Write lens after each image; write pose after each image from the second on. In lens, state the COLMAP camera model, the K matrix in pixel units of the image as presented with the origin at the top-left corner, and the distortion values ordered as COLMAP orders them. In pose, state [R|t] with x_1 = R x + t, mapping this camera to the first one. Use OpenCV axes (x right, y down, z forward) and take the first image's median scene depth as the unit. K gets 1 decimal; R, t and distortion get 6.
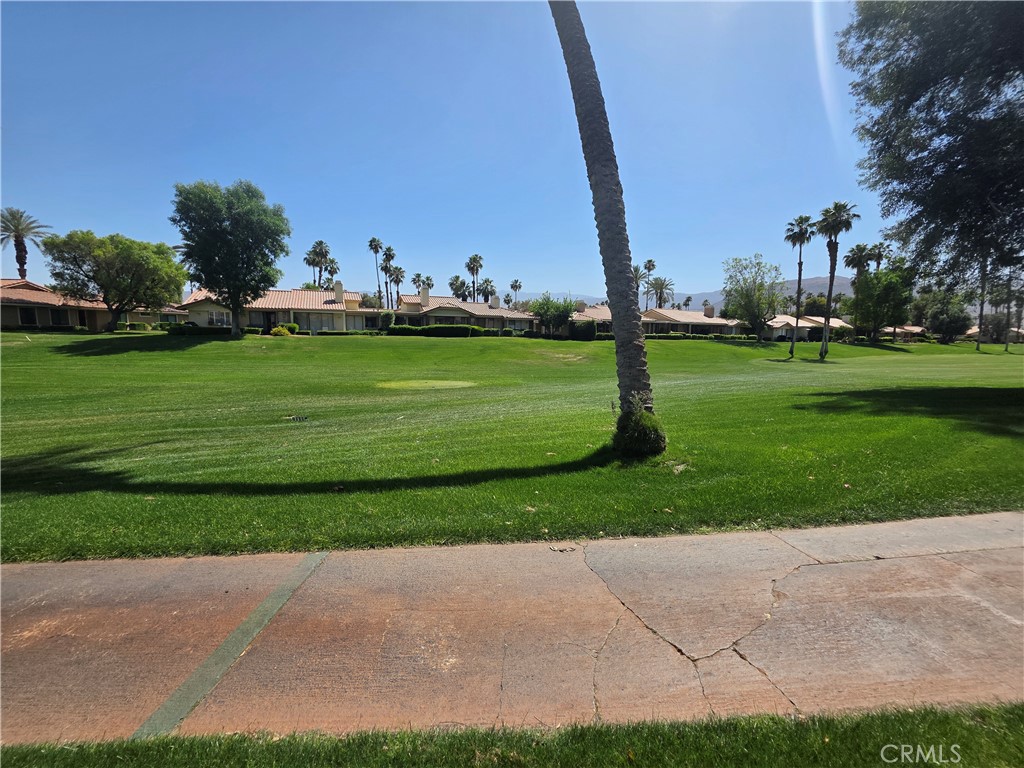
lens RADIAL K [[413.0, 0, 511.8], [0, 413.0, 382.0], [0, 0, 1]] dist [0.001347, -0.000655]
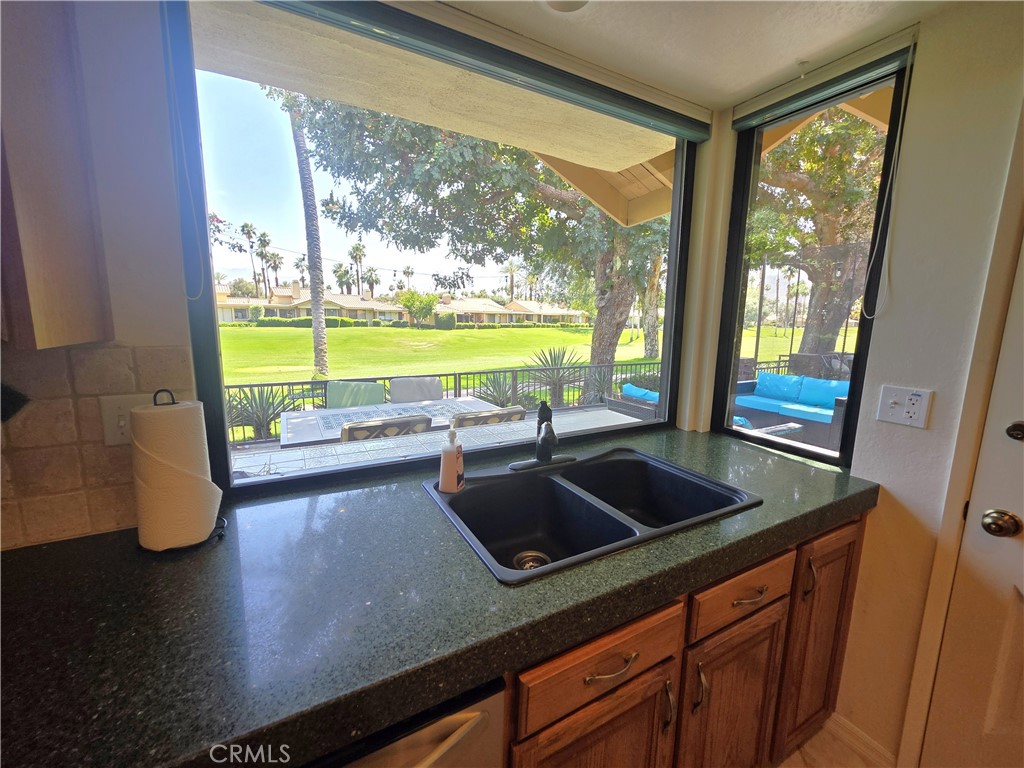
lens RADIAL K [[409.4, 0, 512.0], [0, 409.4, 384.0], [0, 0, 1]] dist [0.002191, -0.000076]
pose [[0.974354, -0.034545, 0.222355, 0.083427], [0.024695, 0.998593, 0.046929, 0.003470], [-0.223664, -0.040235, 0.973836, -0.163733]]
